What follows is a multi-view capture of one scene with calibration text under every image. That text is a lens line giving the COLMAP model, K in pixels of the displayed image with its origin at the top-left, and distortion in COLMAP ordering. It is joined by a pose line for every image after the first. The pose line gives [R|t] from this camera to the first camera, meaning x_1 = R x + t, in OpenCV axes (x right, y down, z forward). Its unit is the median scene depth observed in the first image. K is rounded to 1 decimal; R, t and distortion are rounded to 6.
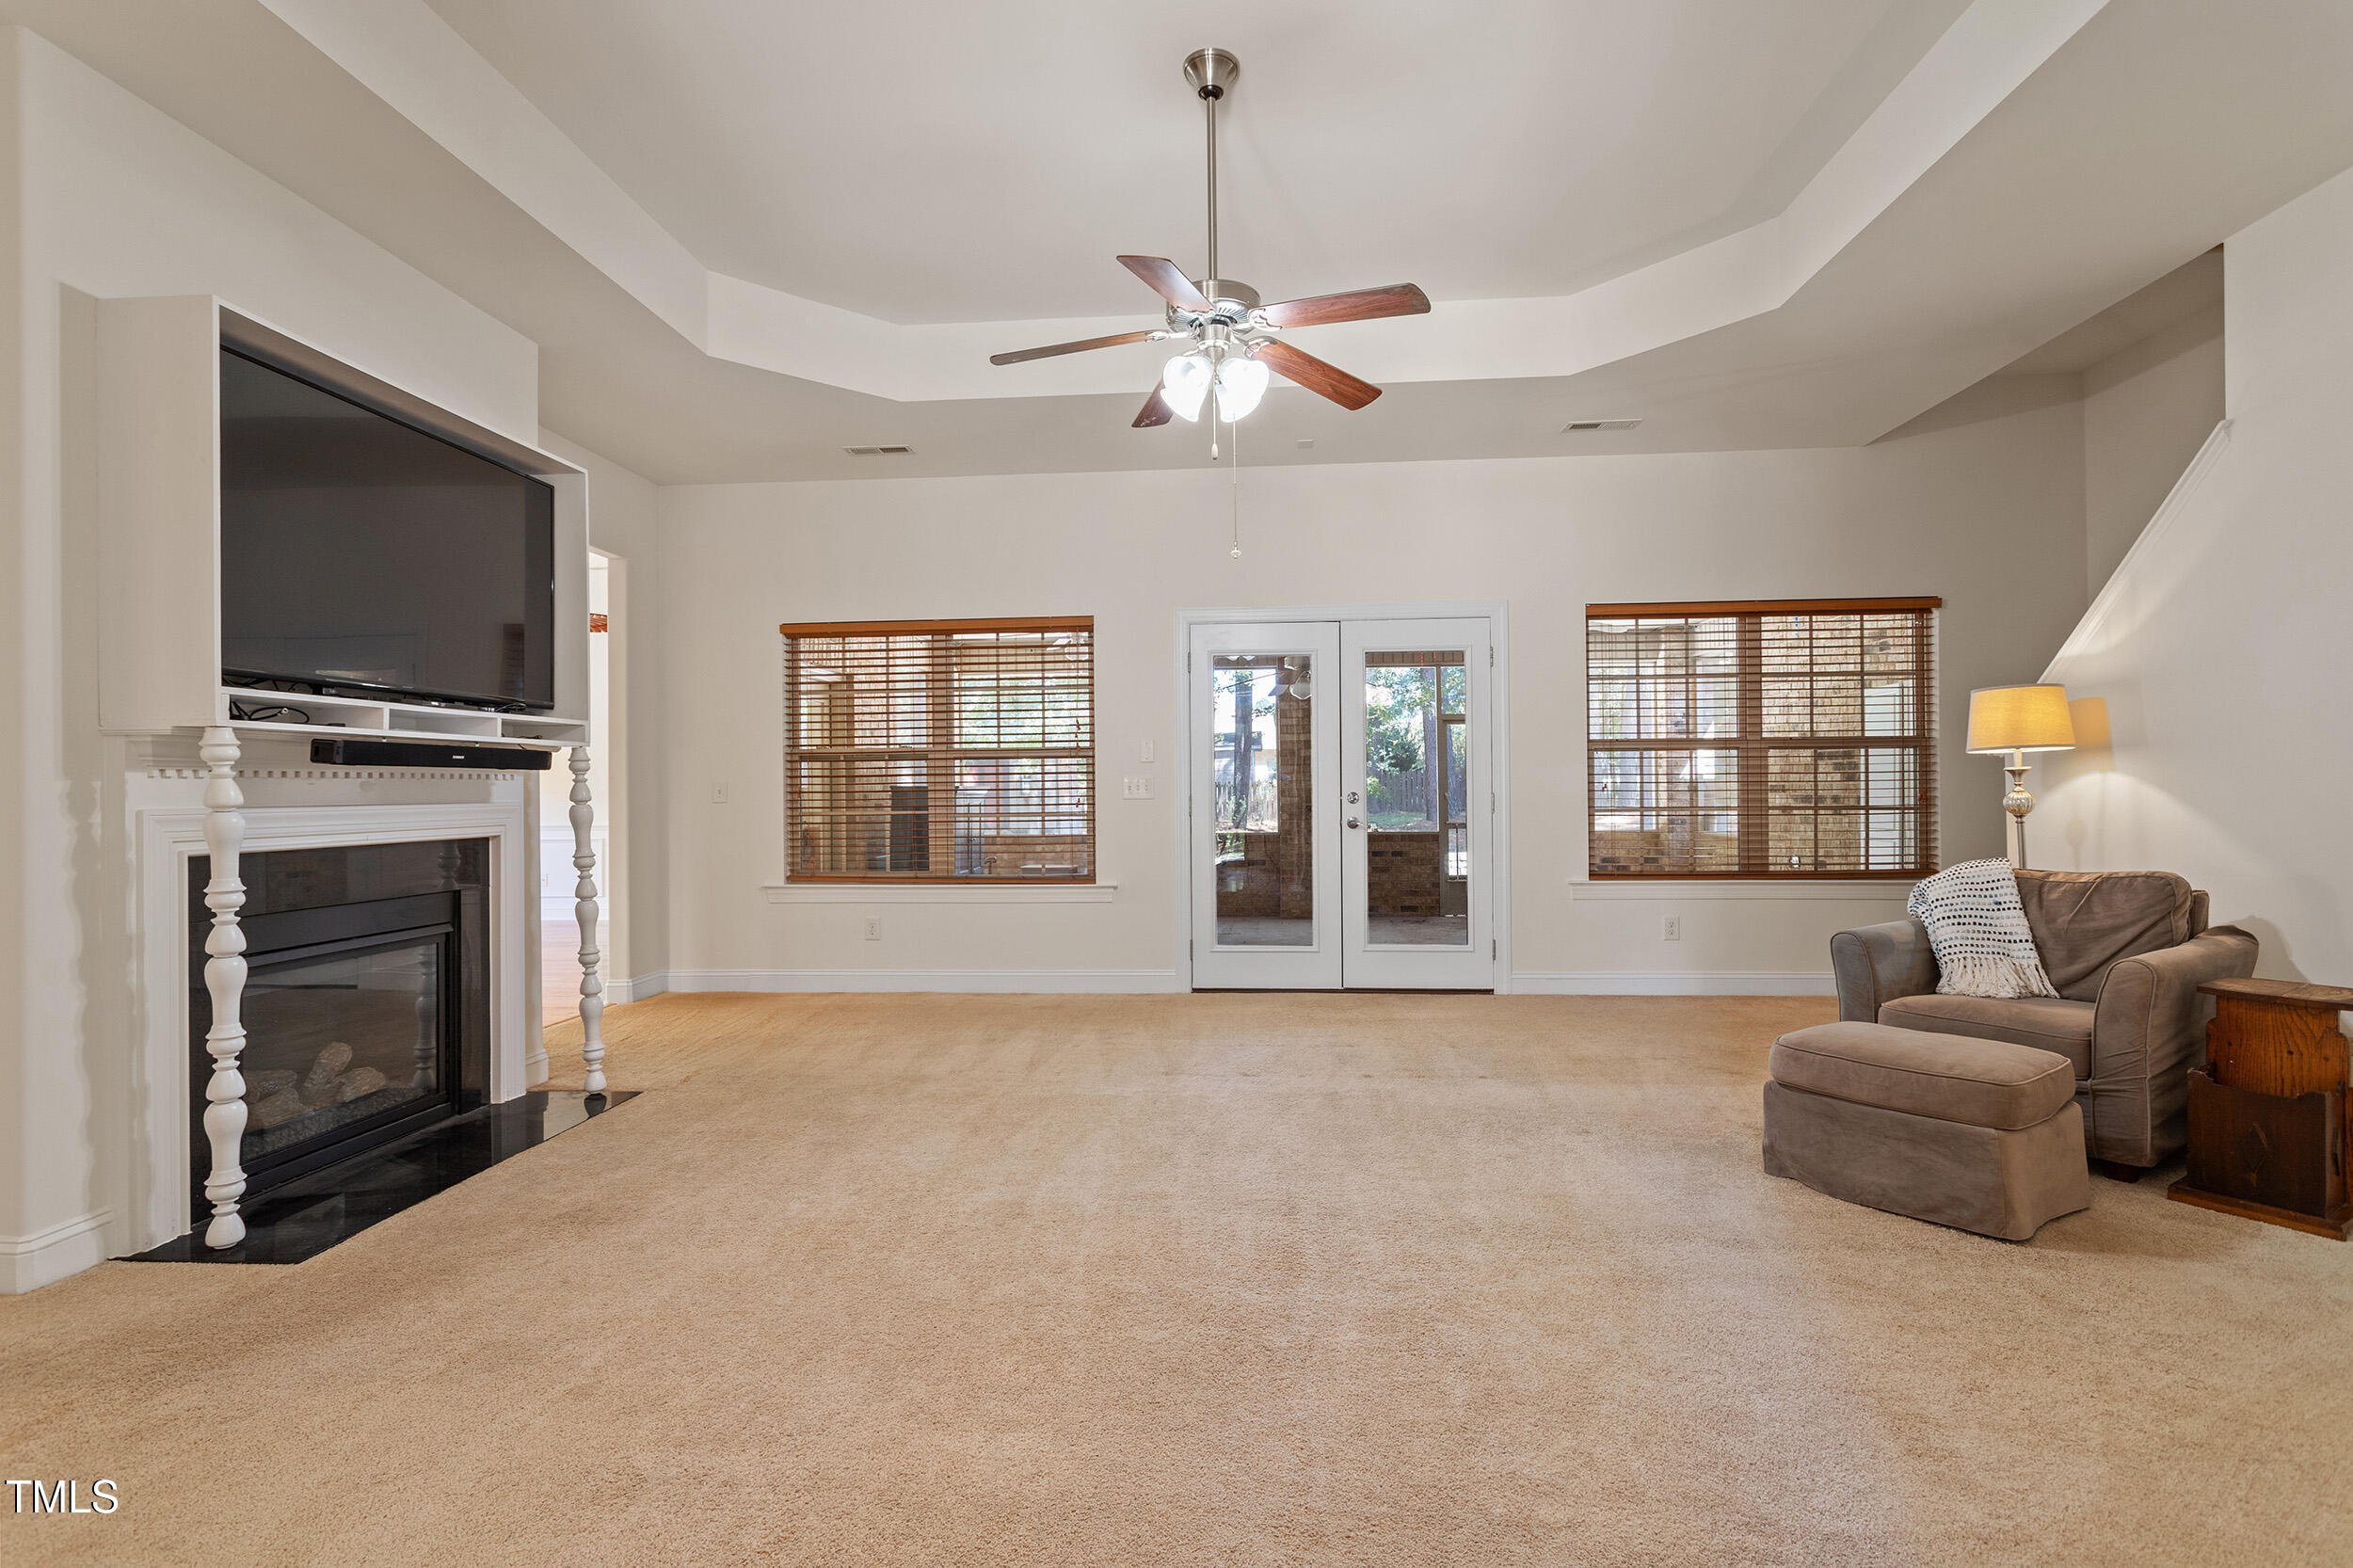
lens RADIAL K [[1120.7, 0, 1183.7], [0, 1120.7, 781.5], [0, 0, 1]] dist [-0.000976, 0.002553]
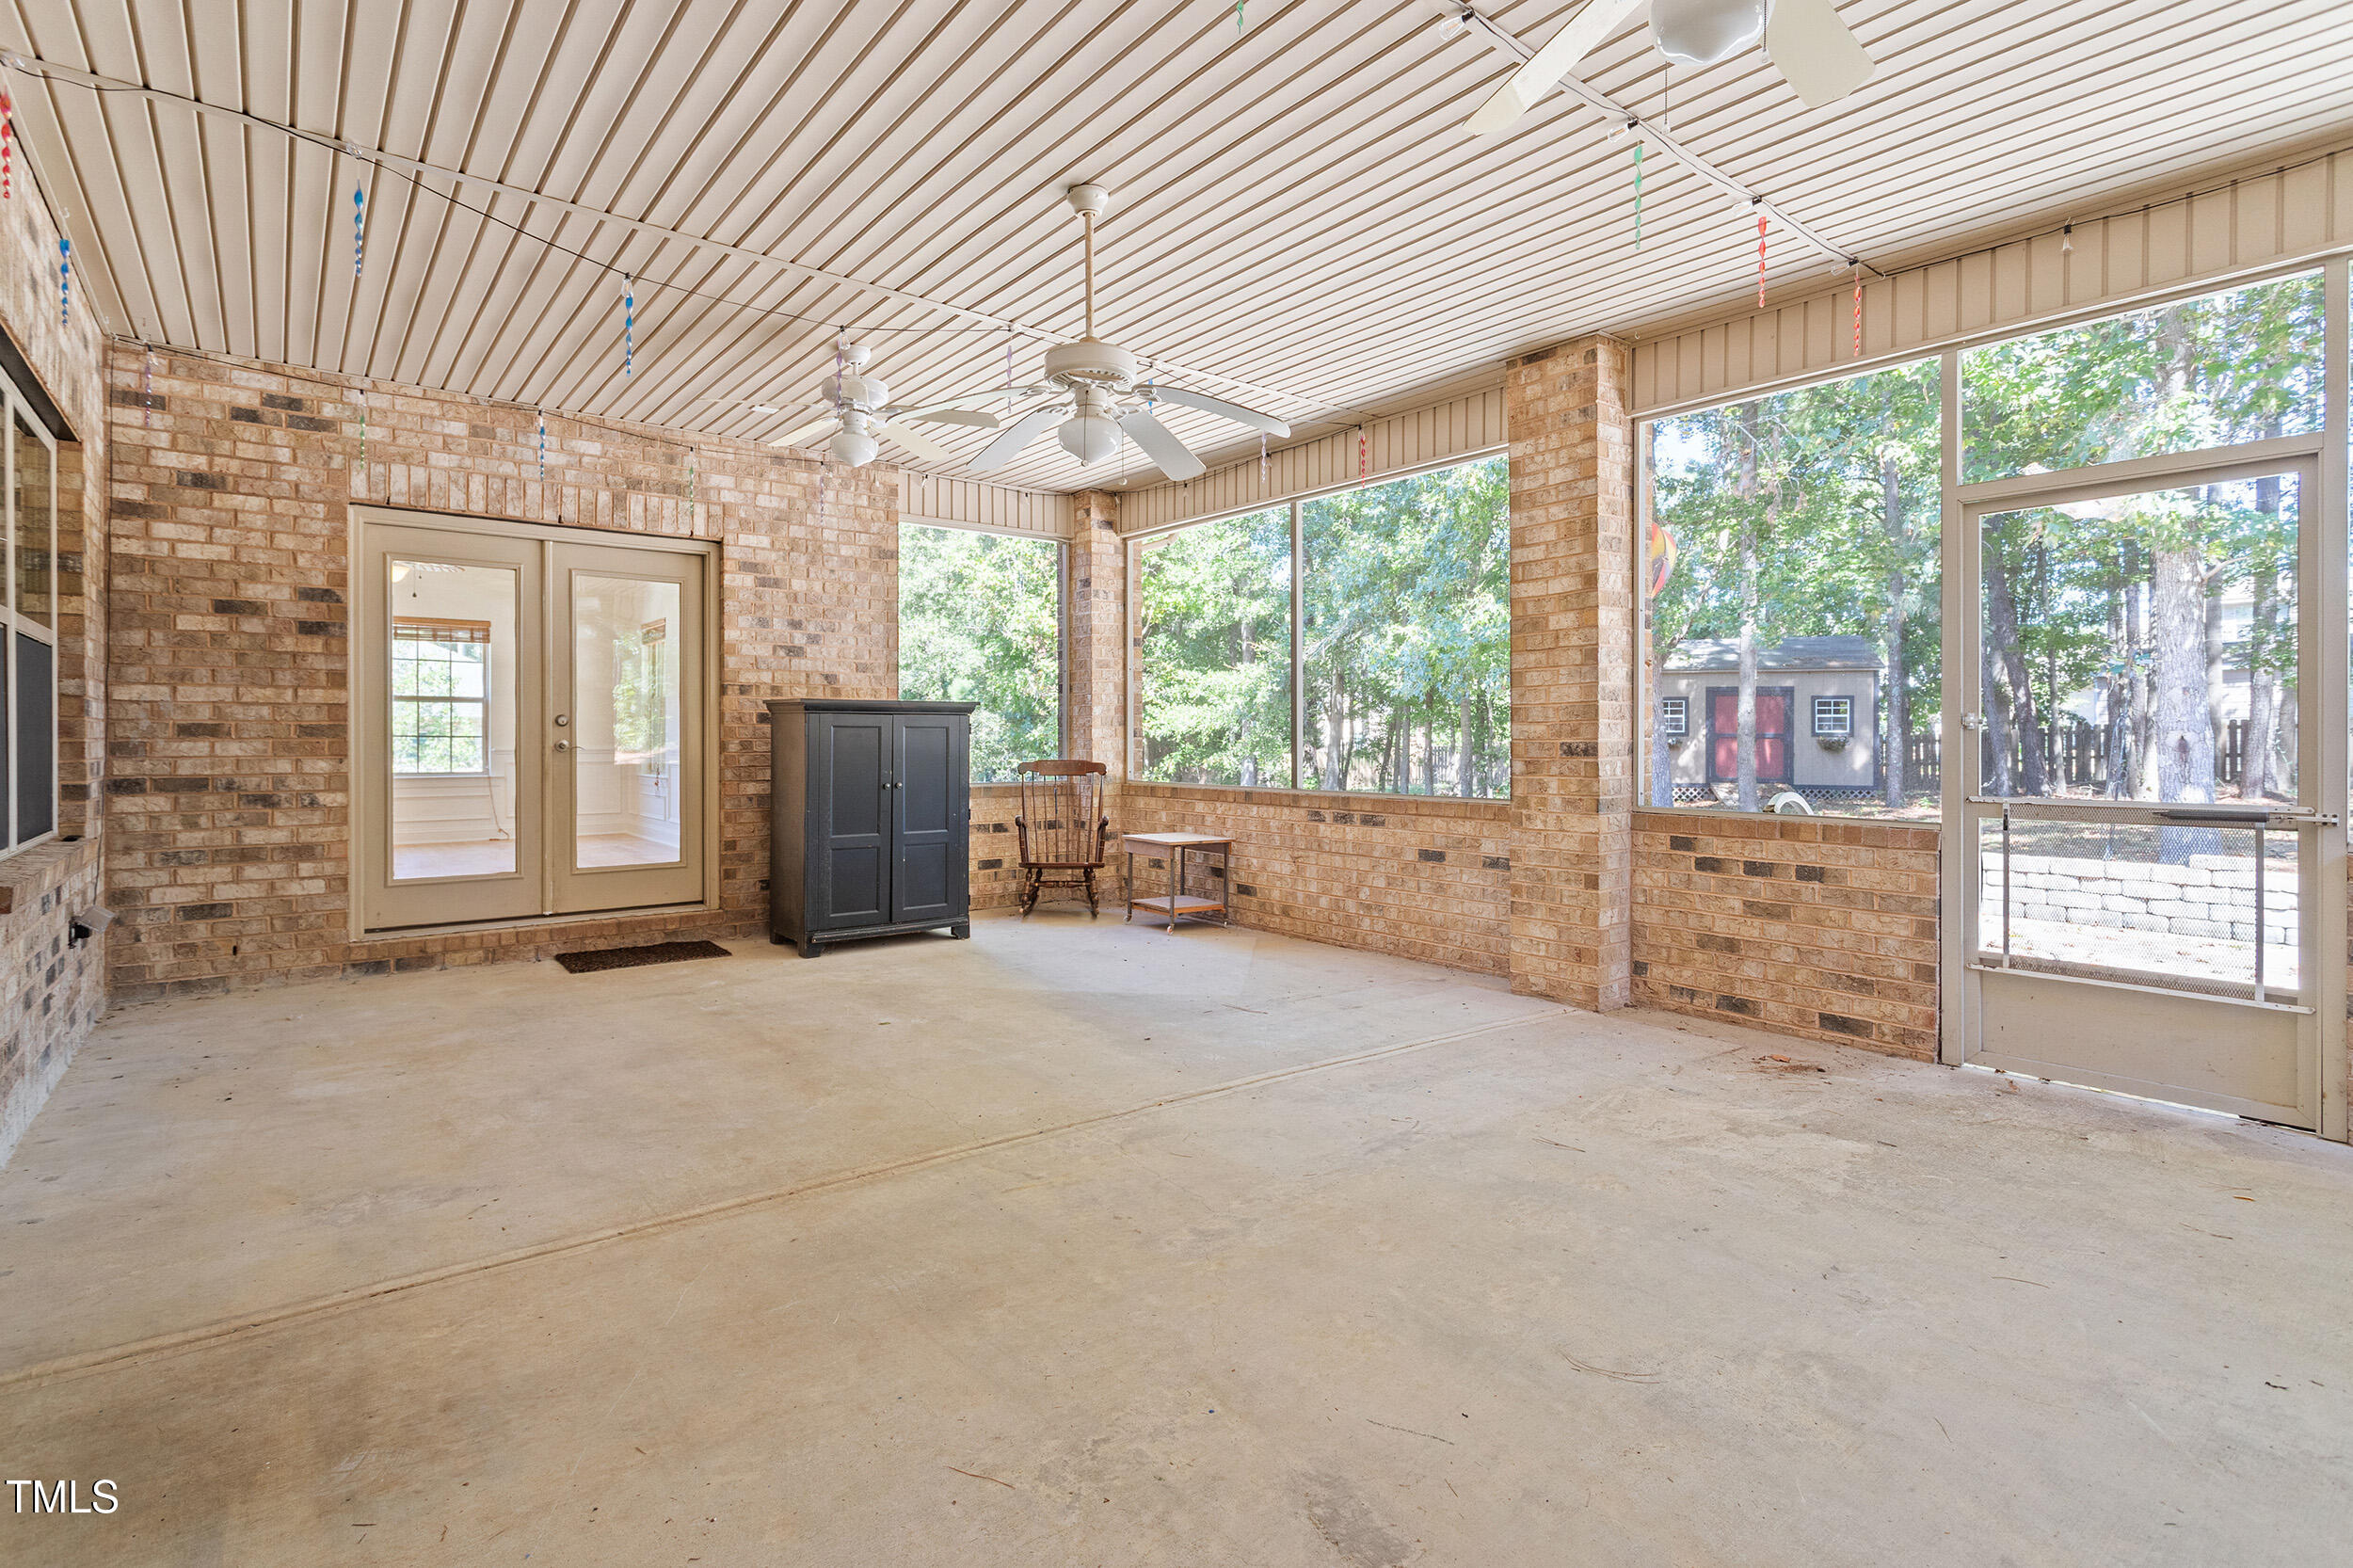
lens RADIAL K [[1120.7, 0, 1195.2], [0, 1120.7, 739.5], [0, 0, 1]] dist [-0.000976, 0.002553]
pose [[0.685823, 0.011964, -0.727670, 0.603581], [-0.006419, 0.999925, 0.010391, 0.030626], [0.727740, -0.002455, 0.685848, 1.100041]]
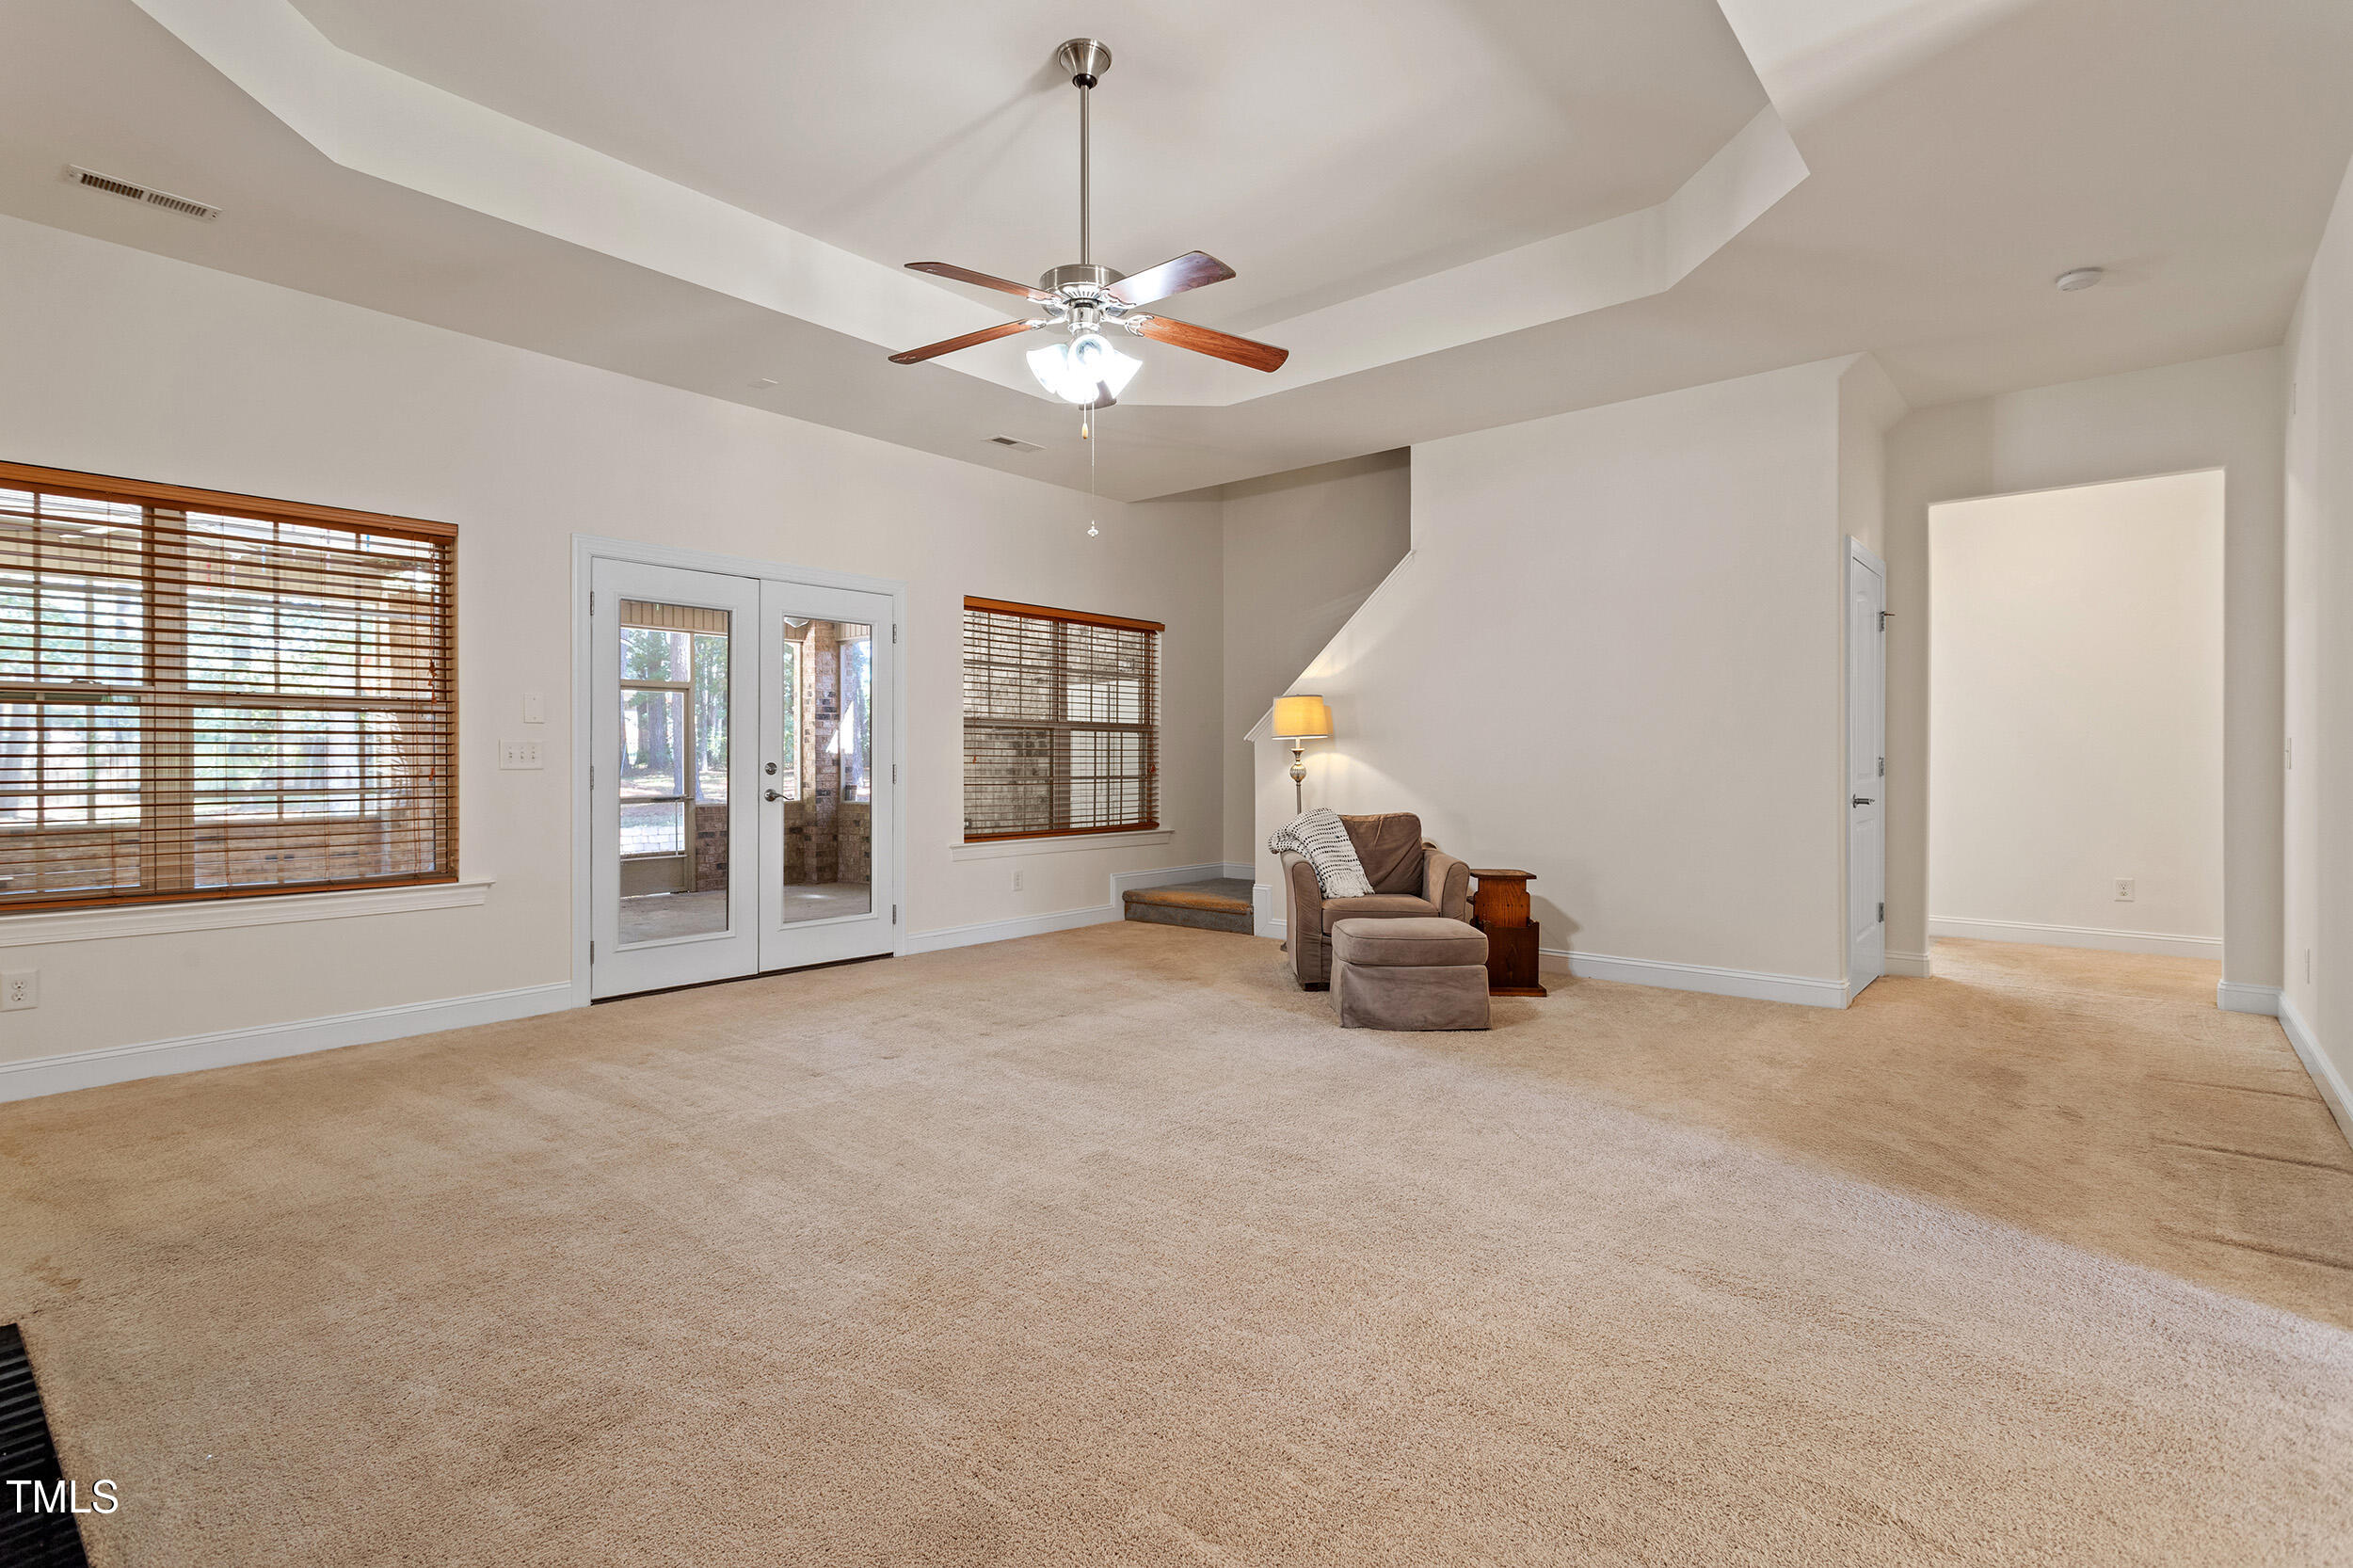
lens RADIAL K [[1120.7, 0, 1163.6], [0, 1120.7, 761.8], [0, 0, 1]] dist [-0.000976, 0.002553]
pose [[0.588932, 0.007827, 0.808145, -0.427521], [-0.012229, 0.999925, -0.000772, 0.005837], [-0.808090, -0.009428, 0.588983, 0.185806]]
